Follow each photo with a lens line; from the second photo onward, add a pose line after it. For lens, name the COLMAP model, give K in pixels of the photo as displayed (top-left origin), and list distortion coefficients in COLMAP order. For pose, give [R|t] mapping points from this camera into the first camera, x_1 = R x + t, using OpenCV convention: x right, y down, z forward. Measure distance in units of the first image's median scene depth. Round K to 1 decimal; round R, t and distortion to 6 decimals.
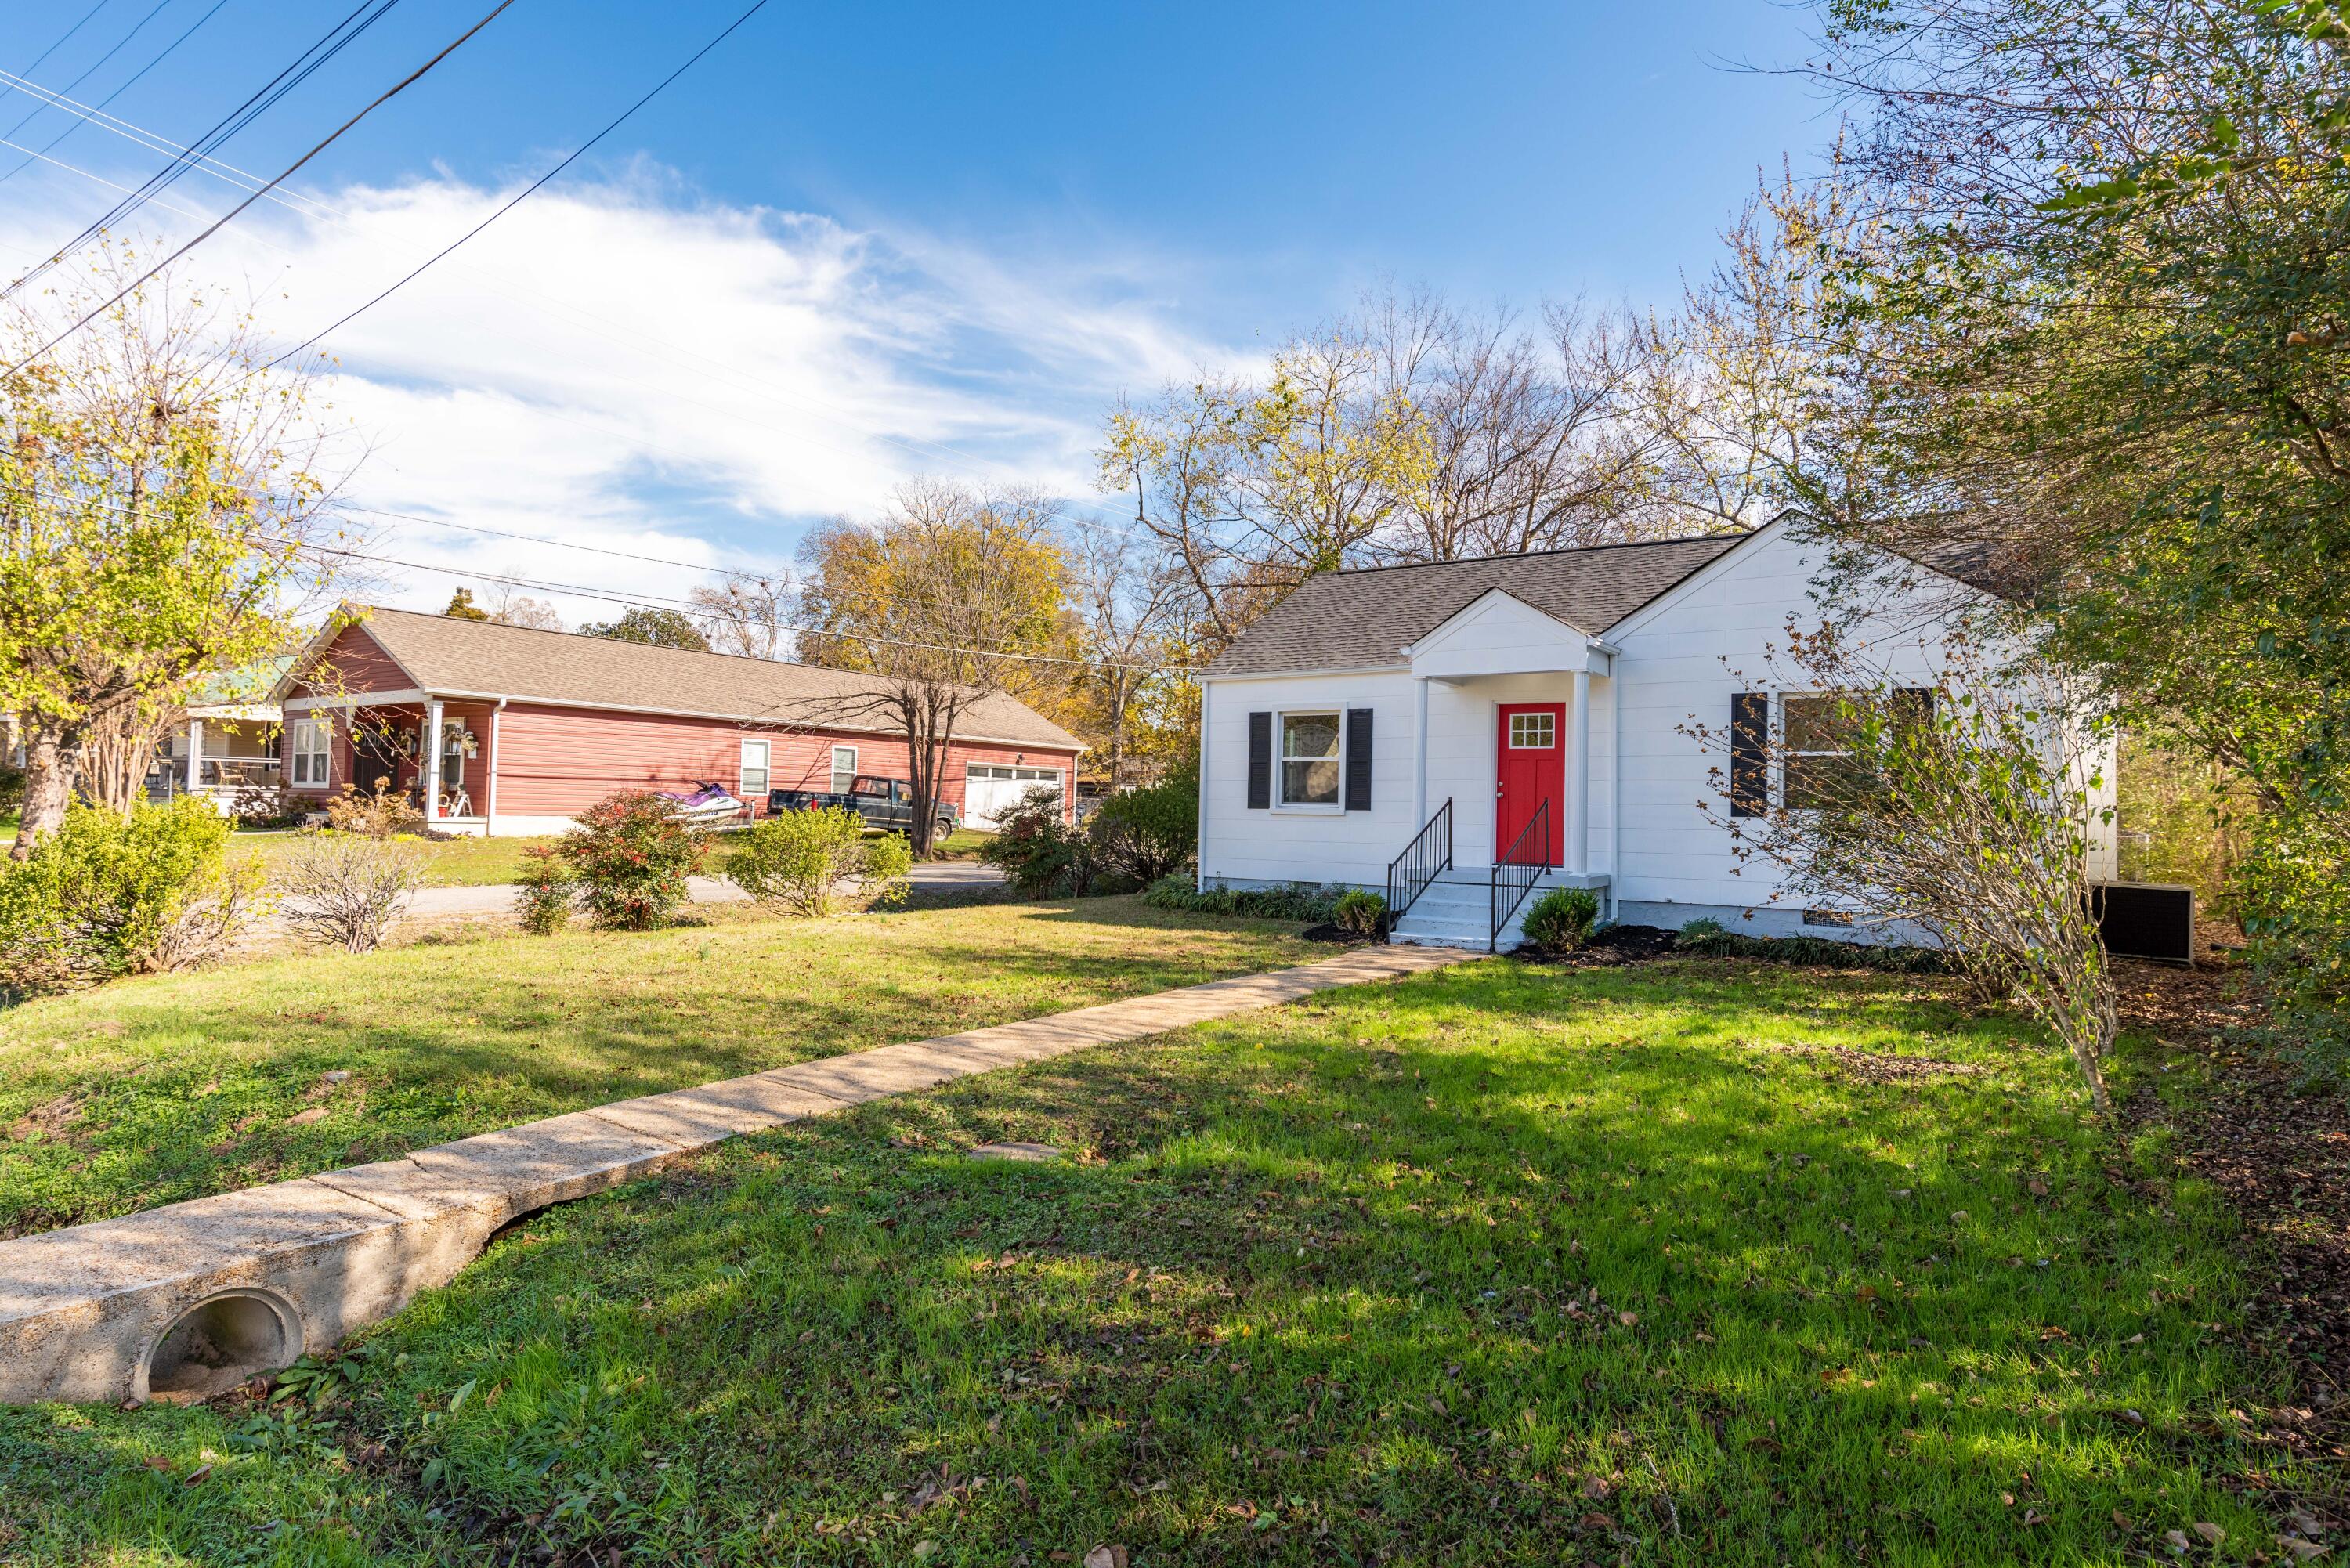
lens RADIAL K [[1298.4, 0, 1176.3], [0, 1298.4, 797.7], [0, 0, 1]] dist [0.001668, 0.000302]
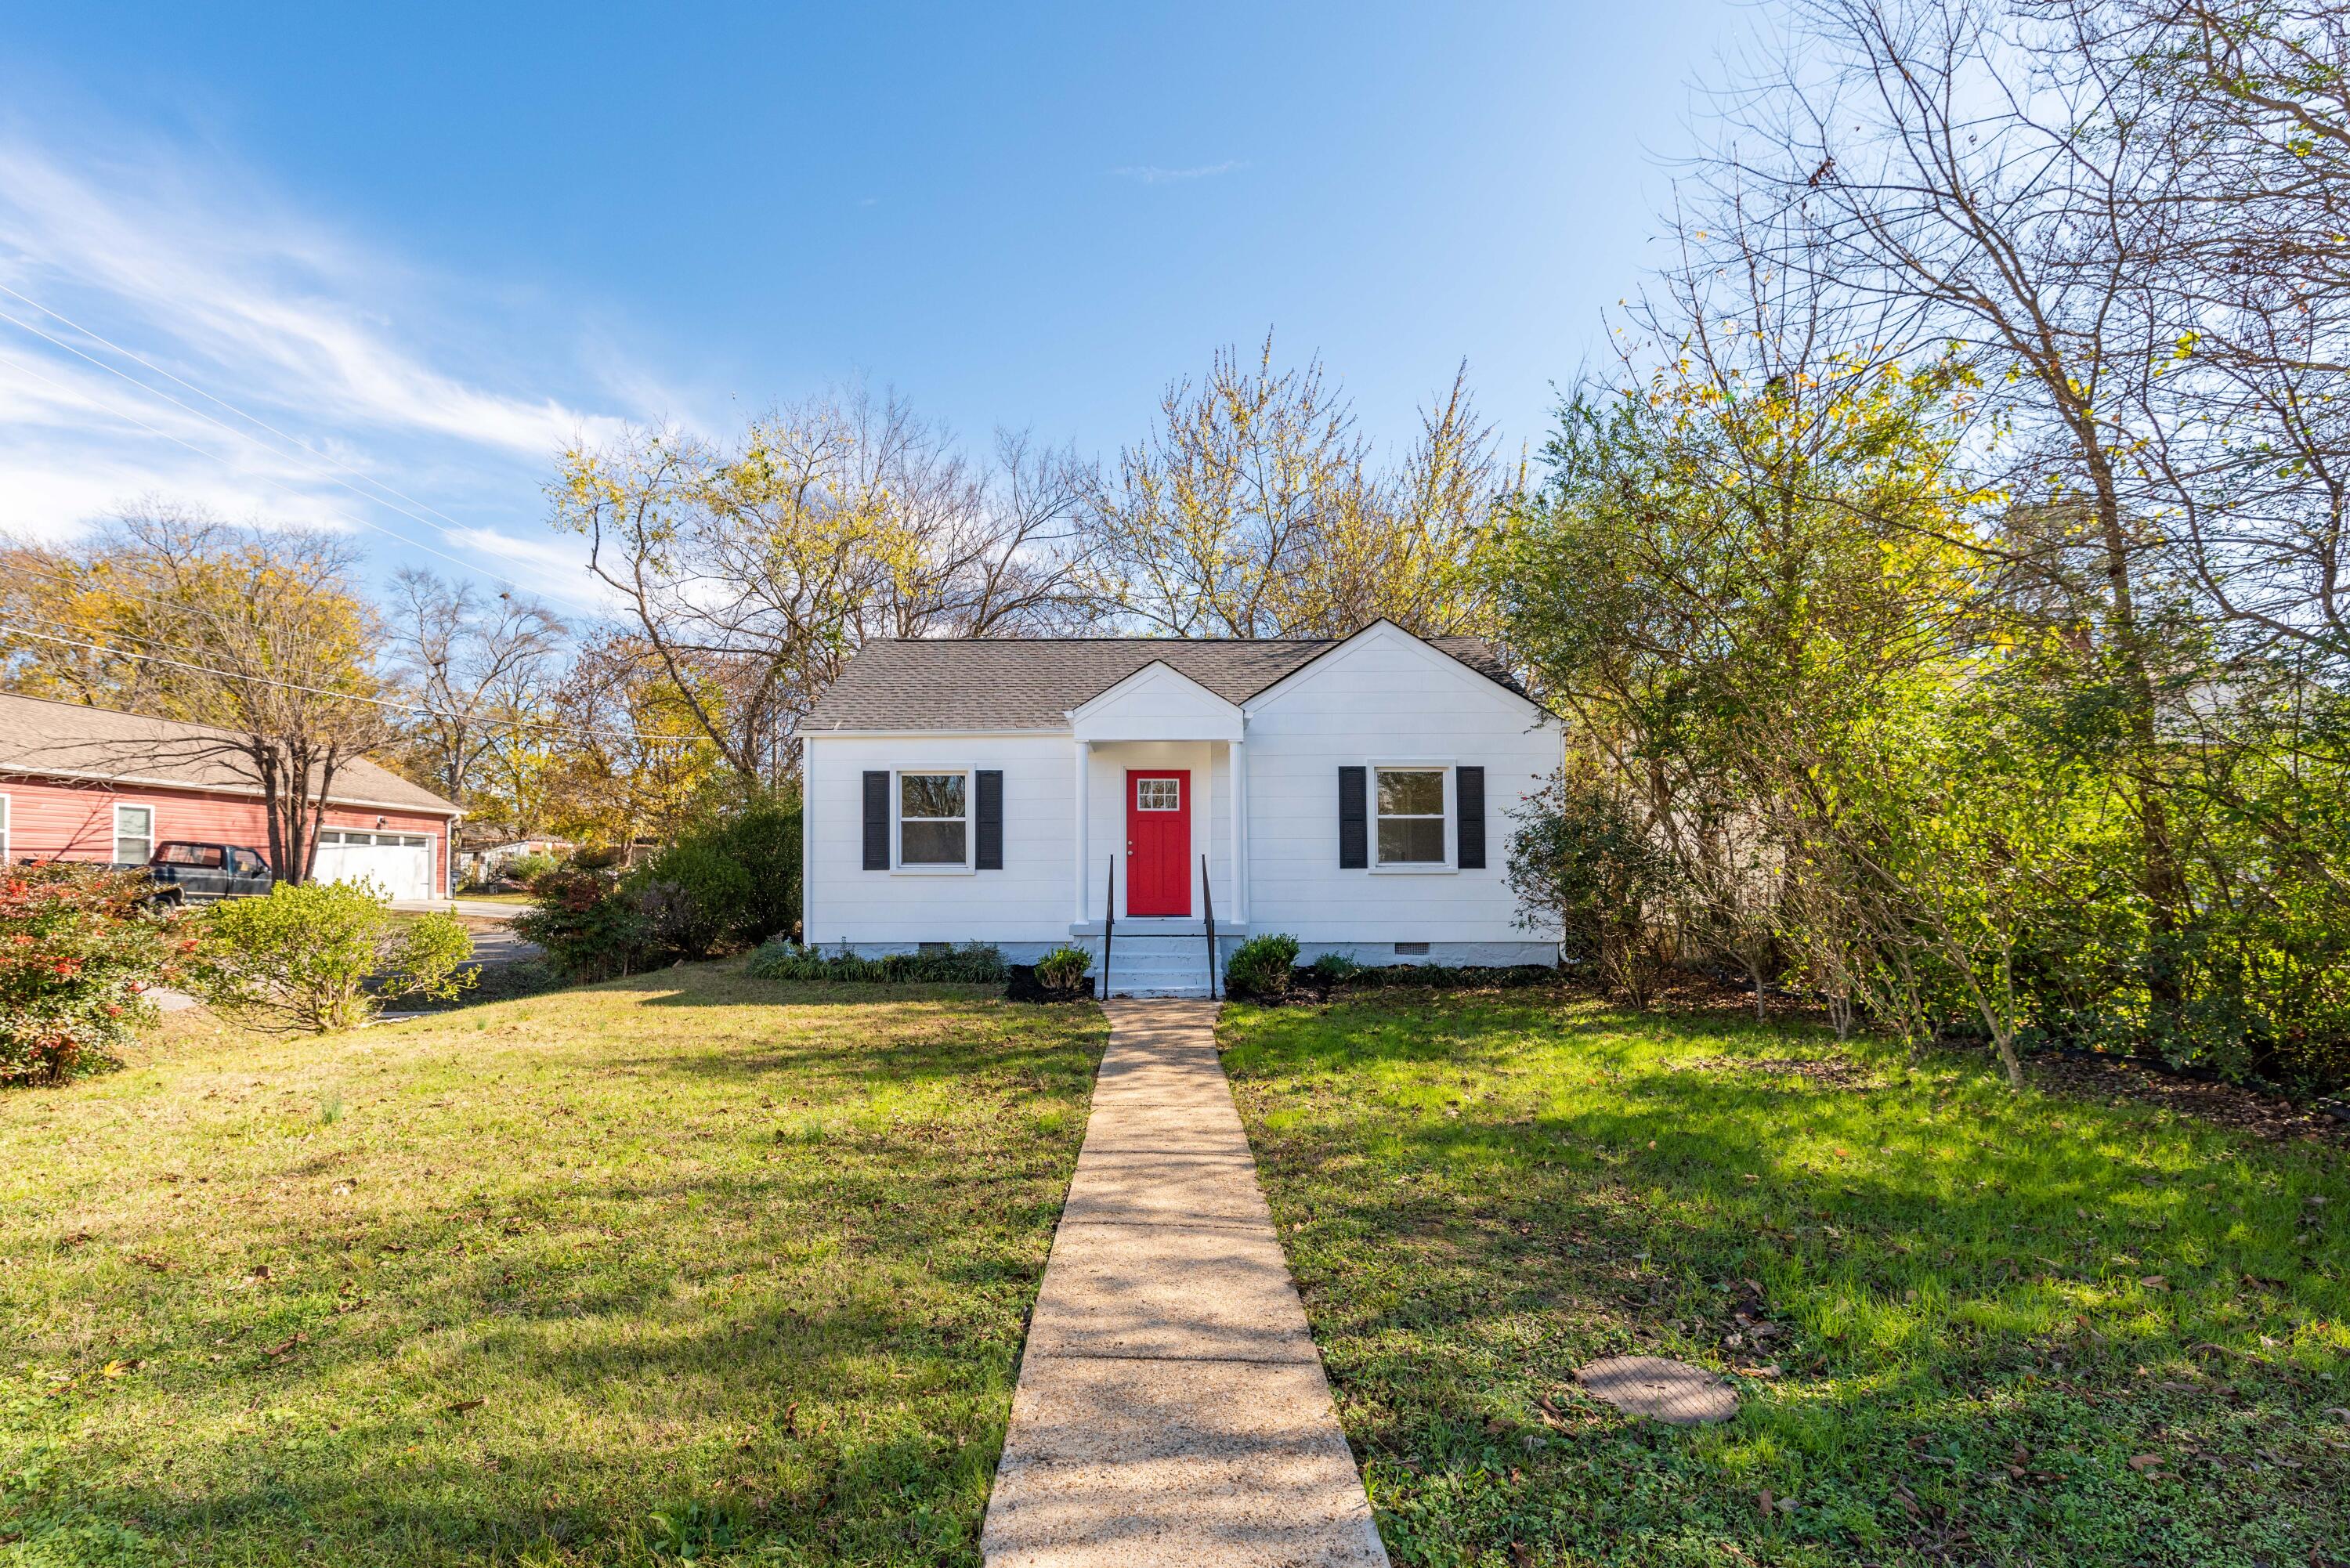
lens RADIAL K [[1056.4, 0, 1173.4], [0, 1056.4, 850.1], [0, 0, 1]] dist [0.001137, 0.000066]
pose [[0.823212, -0.007752, 0.567680, -0.203164], [0.013454, 0.999892, -0.005856, 0.001085], [-0.567574, 0.012458, 0.823228, 0.222973]]
